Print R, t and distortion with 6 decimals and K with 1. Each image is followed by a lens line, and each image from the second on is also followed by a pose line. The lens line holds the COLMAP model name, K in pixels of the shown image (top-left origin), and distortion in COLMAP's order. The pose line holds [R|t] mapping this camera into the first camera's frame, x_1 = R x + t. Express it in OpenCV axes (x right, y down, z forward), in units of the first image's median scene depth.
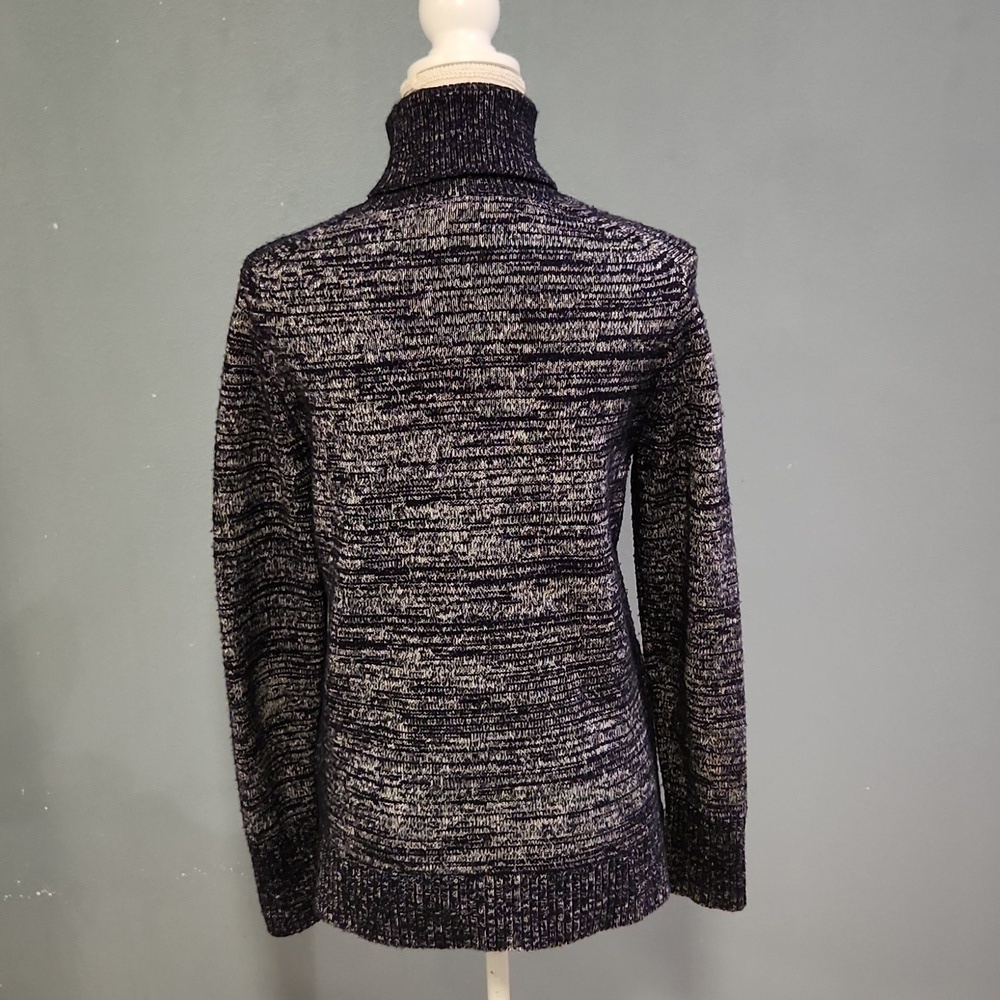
lens RADIAL K [[1632.3, 0, 501.0], [0, 1632.3, 502.9], [0, 0, 1]] dist [0.041163, 0.000000]
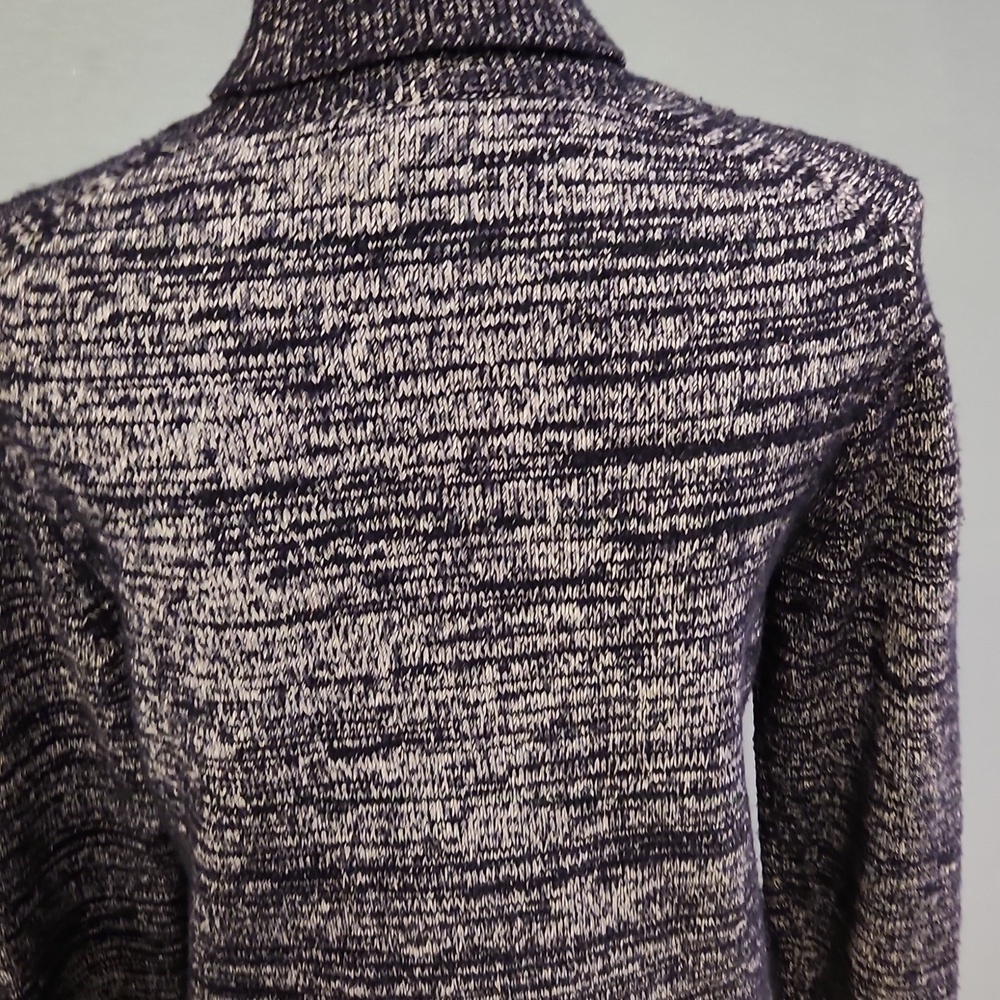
lens RADIAL K [[1632.3, 0, 471.6], [0, 1632.3, 498.7], [0, 0, 1]] dist [0.041163, 0.000000]
pose [[0.998440, -0.043854, 0.034556, -0.030248], [0.039397, 0.991929, 0.120518, -0.130511], [-0.039562, -0.118969, 0.992110, 0.540507]]
